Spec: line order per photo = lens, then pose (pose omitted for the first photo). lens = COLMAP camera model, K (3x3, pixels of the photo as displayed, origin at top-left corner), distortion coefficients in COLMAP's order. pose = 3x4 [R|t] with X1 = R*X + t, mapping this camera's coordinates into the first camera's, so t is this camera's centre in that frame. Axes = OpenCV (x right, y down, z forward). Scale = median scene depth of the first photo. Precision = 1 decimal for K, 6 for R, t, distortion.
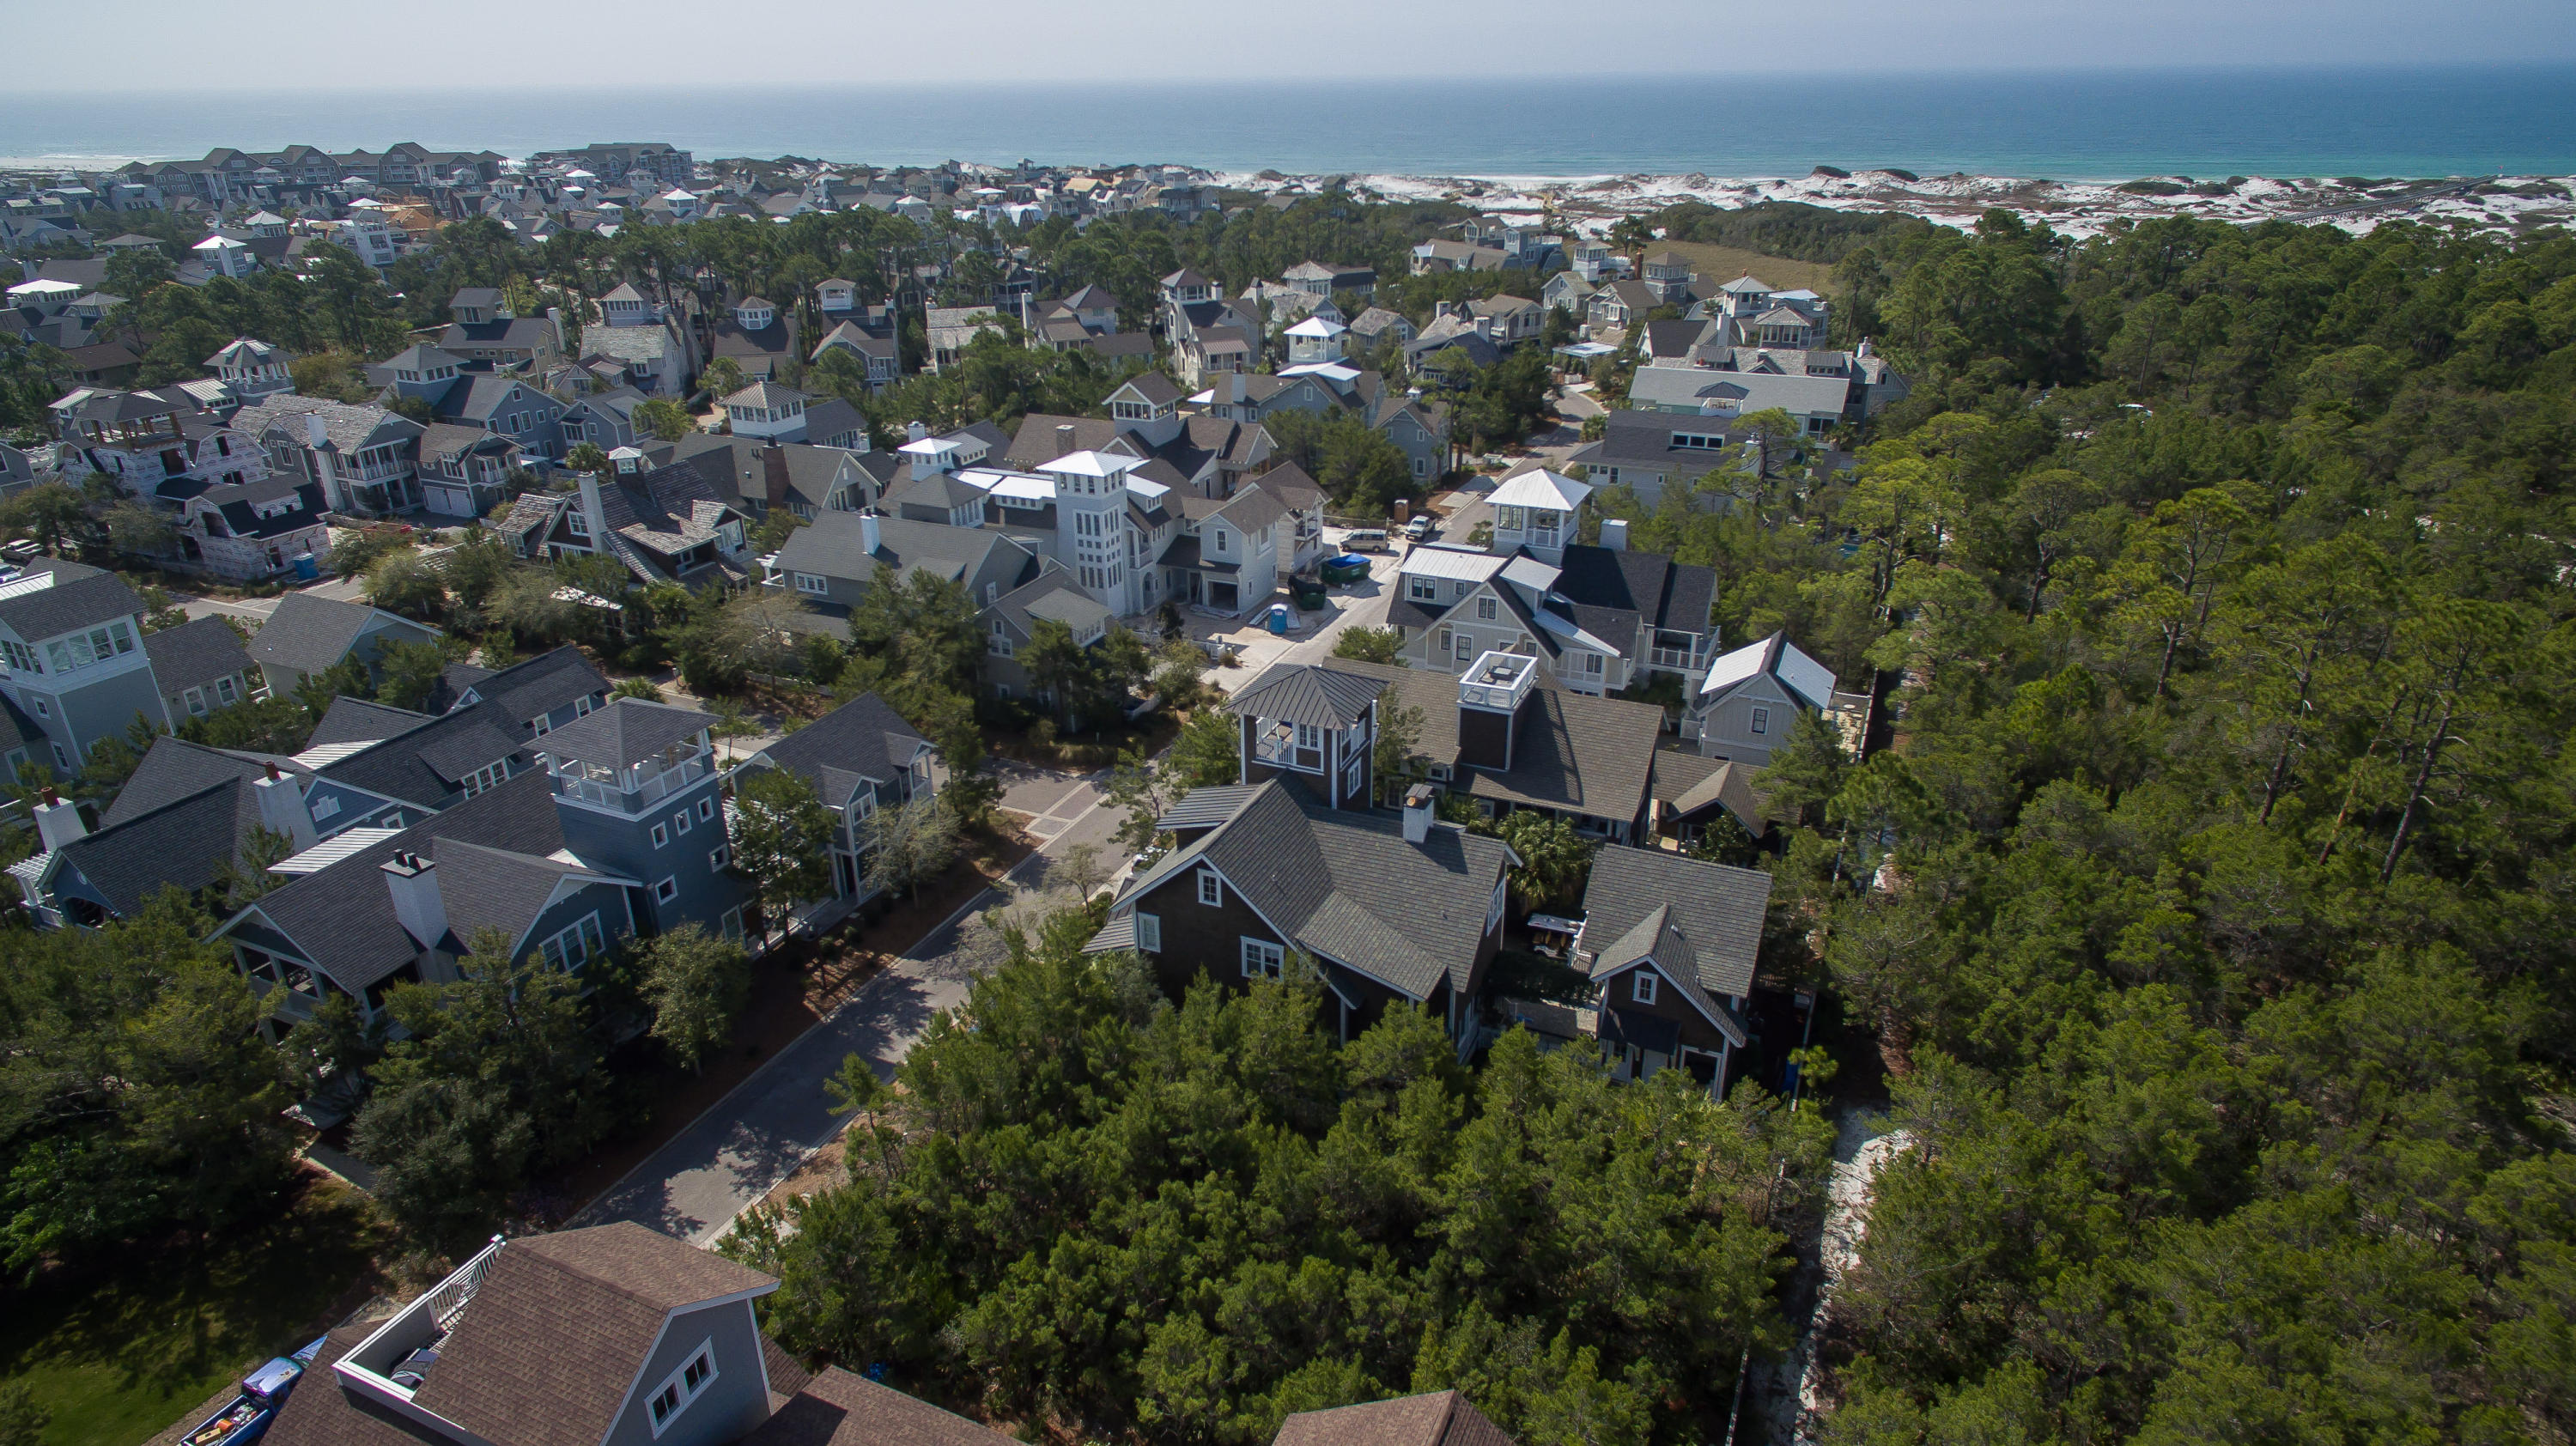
lens RADIAL K [[1476.1, 0, 1280.7], [0, 1476.1, 717.2], [0, 0, 1]] dist [0.010976, 0.000487]
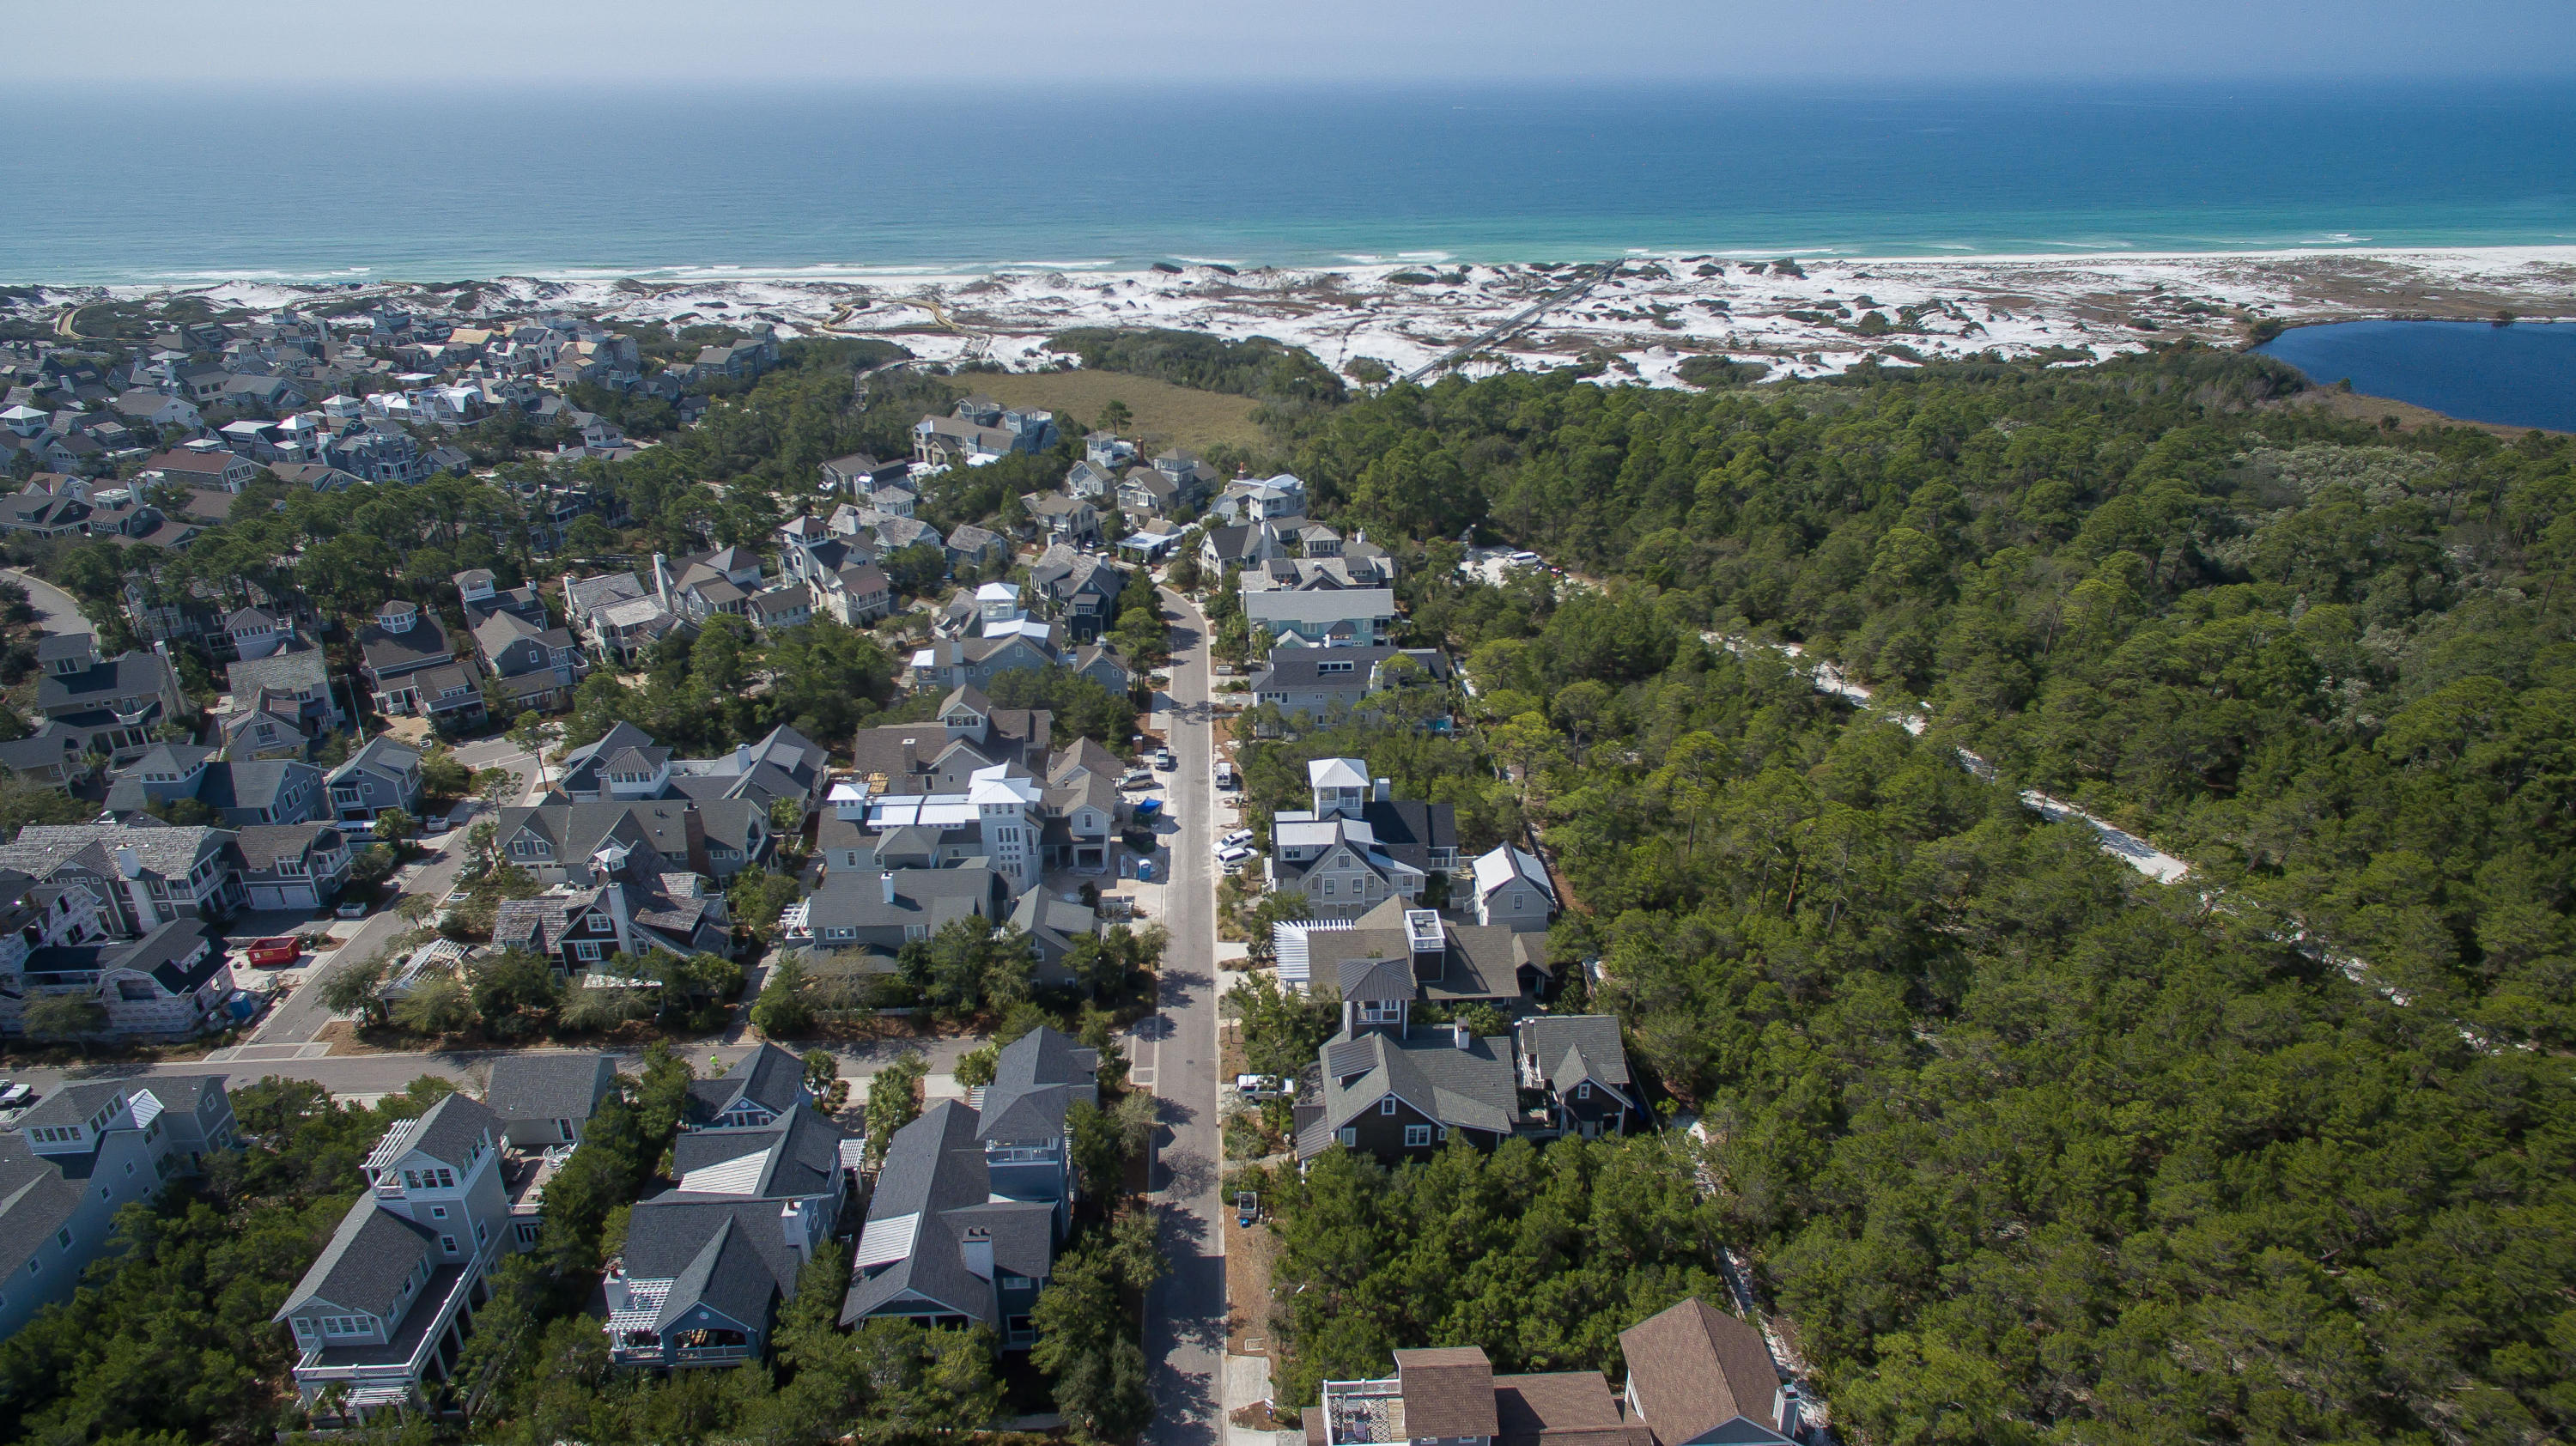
lens RADIAL K [[1476.1, 0, 1293.6], [0, 1476.1, 726.8], [0, 0, 1]] dist [0.010976, 0.000487]
pose [[0.886694, -0.176524, 0.427331, -0.453708], [0.174137, 0.983692, 0.045022, -0.240384], [-0.428310, 0.034494, 0.902973, -0.334944]]
